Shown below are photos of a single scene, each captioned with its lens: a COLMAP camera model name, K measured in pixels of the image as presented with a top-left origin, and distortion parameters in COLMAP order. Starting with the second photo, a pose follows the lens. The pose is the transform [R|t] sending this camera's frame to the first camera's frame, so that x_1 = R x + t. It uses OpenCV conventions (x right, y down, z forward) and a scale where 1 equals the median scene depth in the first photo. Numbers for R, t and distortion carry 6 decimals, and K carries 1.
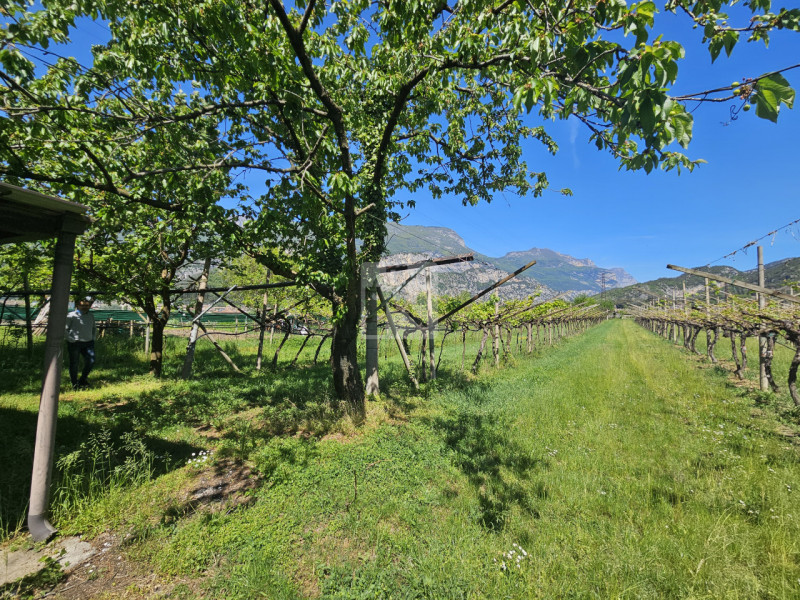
lens RADIAL K [[327.4, 0, 395.9], [0, 327.4, 299.9], [0, 0, 1]] dist [0.000910, 0.000069]
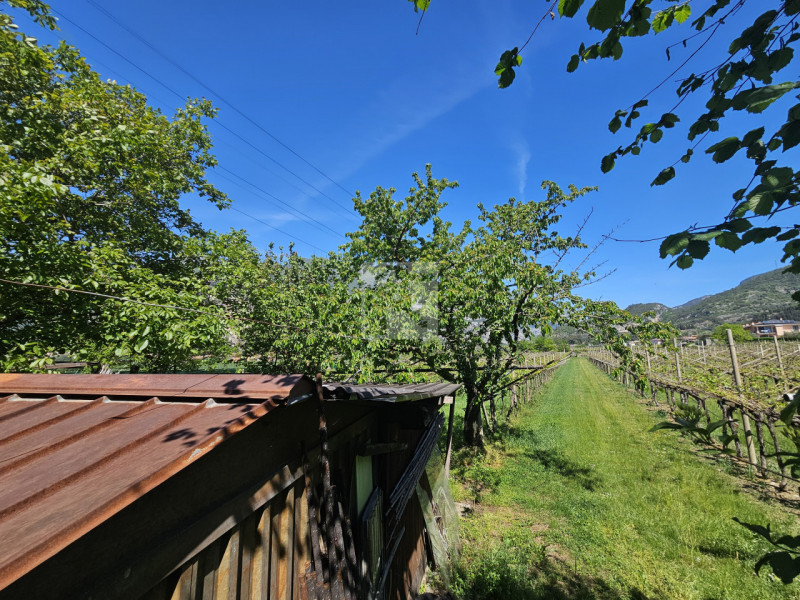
lens RADIAL K [[327.4, 0, 395.9], [0, 327.4, 299.9], [0, 0, 1]] dist [0.000910, 0.000069]
pose [[0.993546, -0.003349, 0.113382, -0.683741], [0.016514, 0.993185, -0.115373, -0.249601], [-0.112223, 0.116501, 0.986830, -0.712089]]
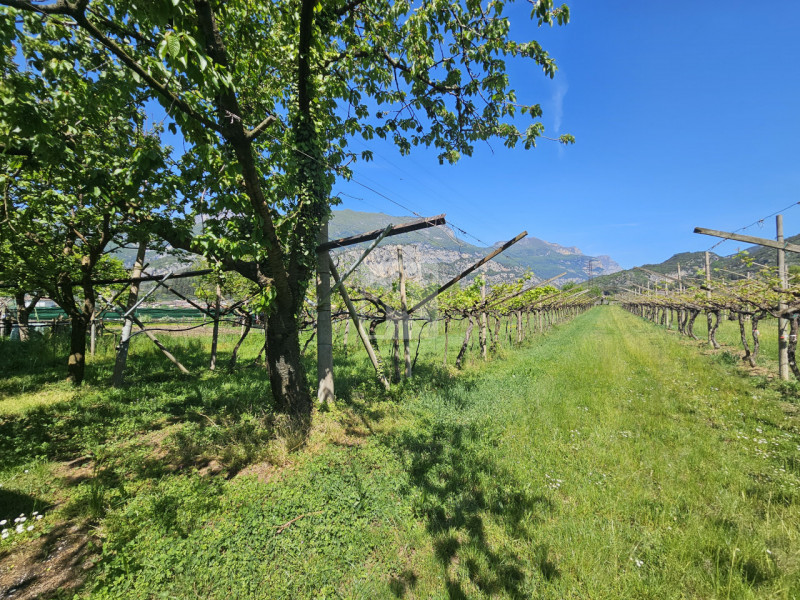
lens RADIAL K [[327.4, 0, 395.9], [0, 327.4, 299.9], [0, 0, 1]] dist [0.000910, 0.000069]
pose [[0.999326, -0.021759, 0.029570, 0.075929], [0.020989, 0.999439, 0.026086, 0.023121], [-0.030121, -0.025448, 0.999222, 0.201579]]
